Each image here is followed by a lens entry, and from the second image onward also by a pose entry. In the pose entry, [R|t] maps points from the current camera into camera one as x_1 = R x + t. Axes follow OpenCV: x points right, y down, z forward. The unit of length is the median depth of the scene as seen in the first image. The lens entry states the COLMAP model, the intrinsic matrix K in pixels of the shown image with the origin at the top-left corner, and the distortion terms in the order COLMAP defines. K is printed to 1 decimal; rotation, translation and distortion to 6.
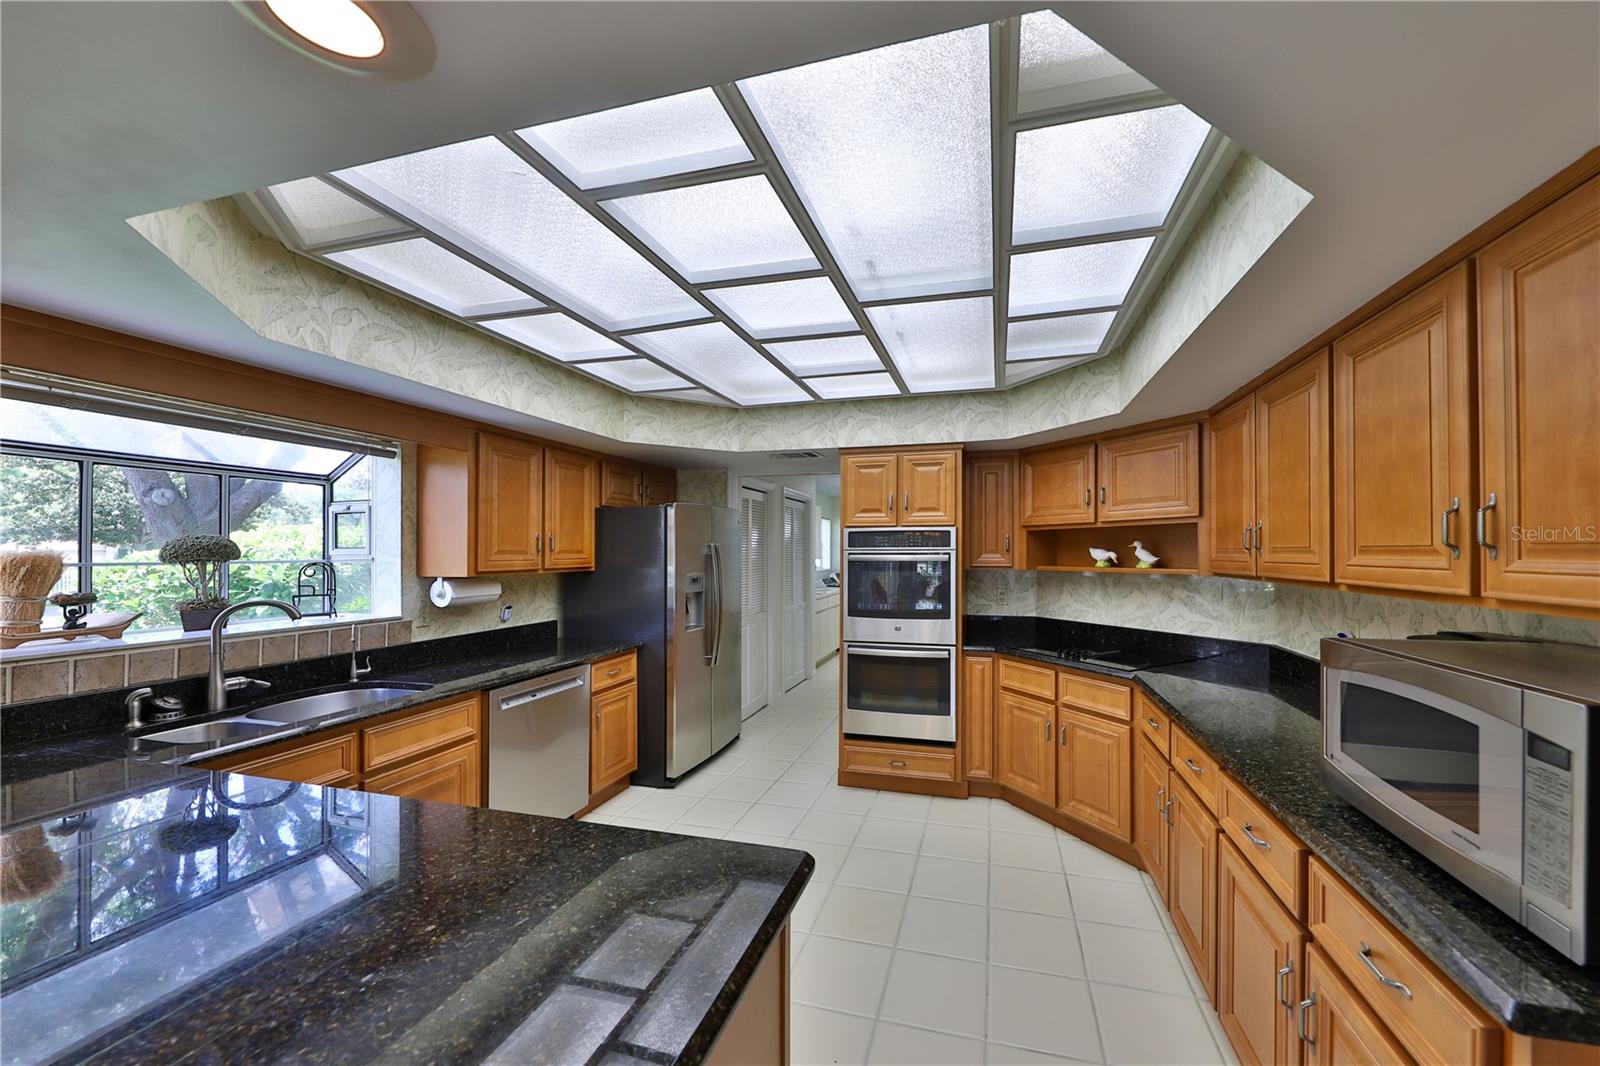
lens RADIAL K [[527.2, 0, 800.2], [0, 527.2, 548.7], [0, 0, 1]] dist [-0.004081, -0.000164]
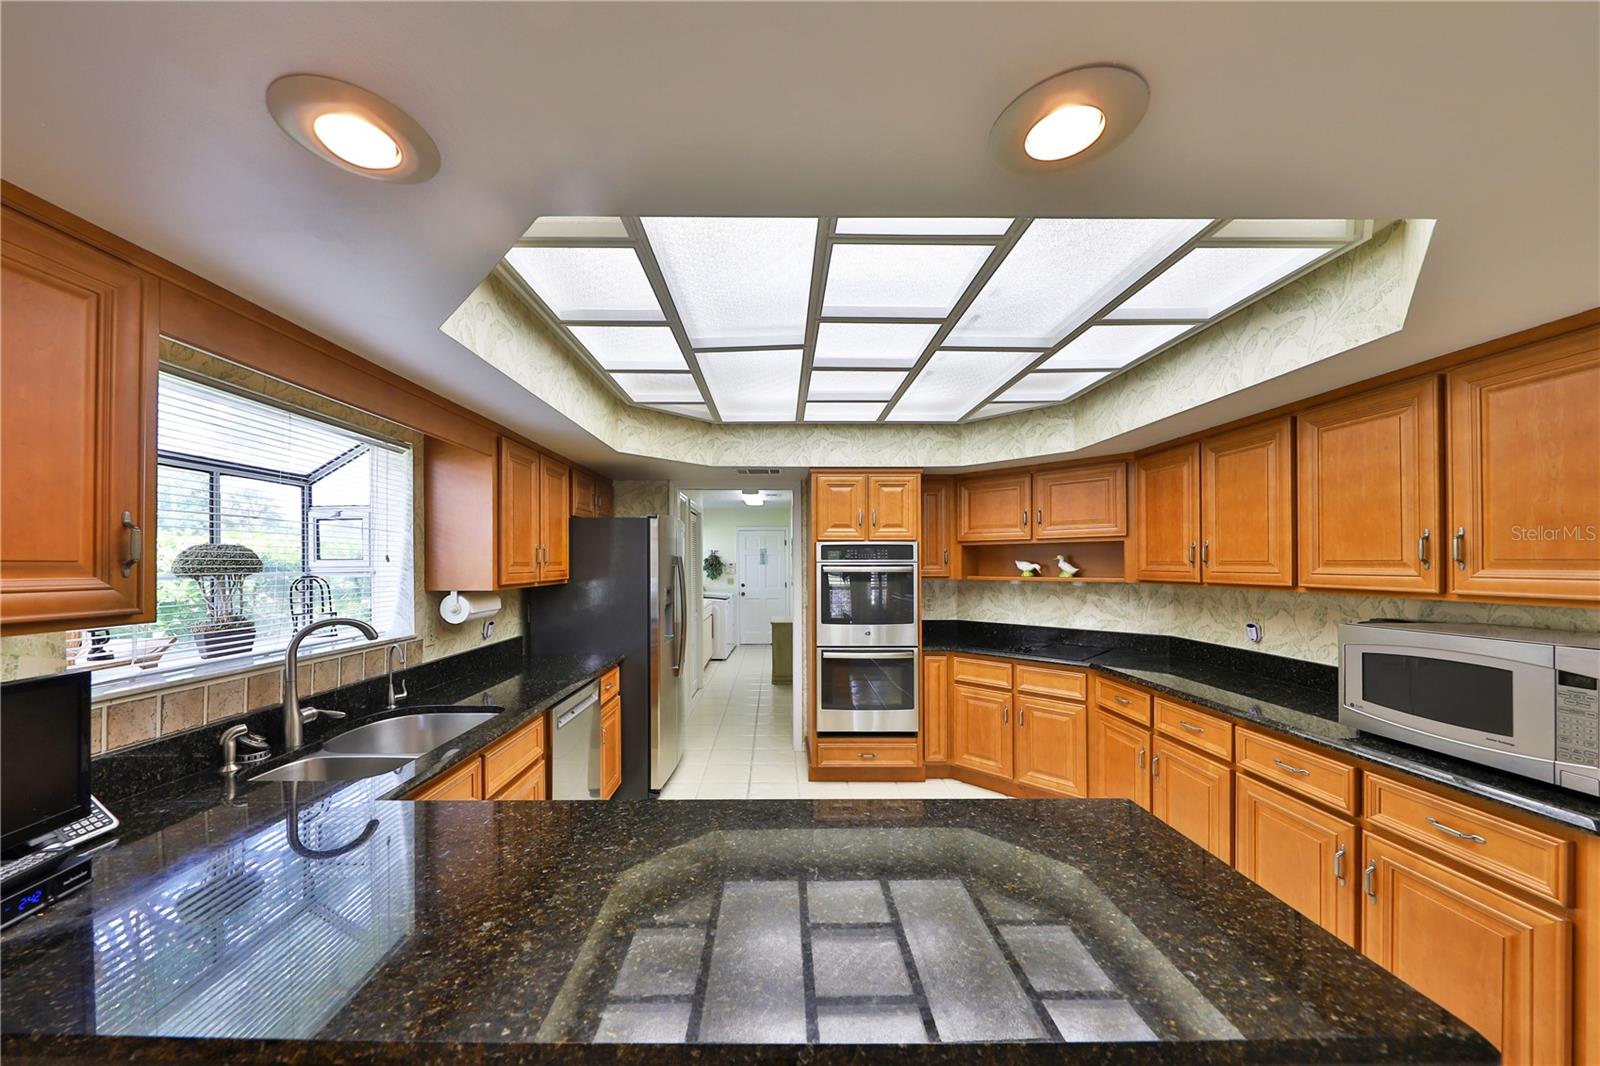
lens RADIAL K [[552.6, 0, 642.1], [0, 552.6, 560.6], [0, 0, 1]] dist [0.000021, 0.000052]
pose [[0.972153, 0.001669, 0.234339, -0.596702], [-0.002067, 0.999997, 0.001454, -0.001616], [-0.234336, -0.001898, 0.972154, -0.015913]]
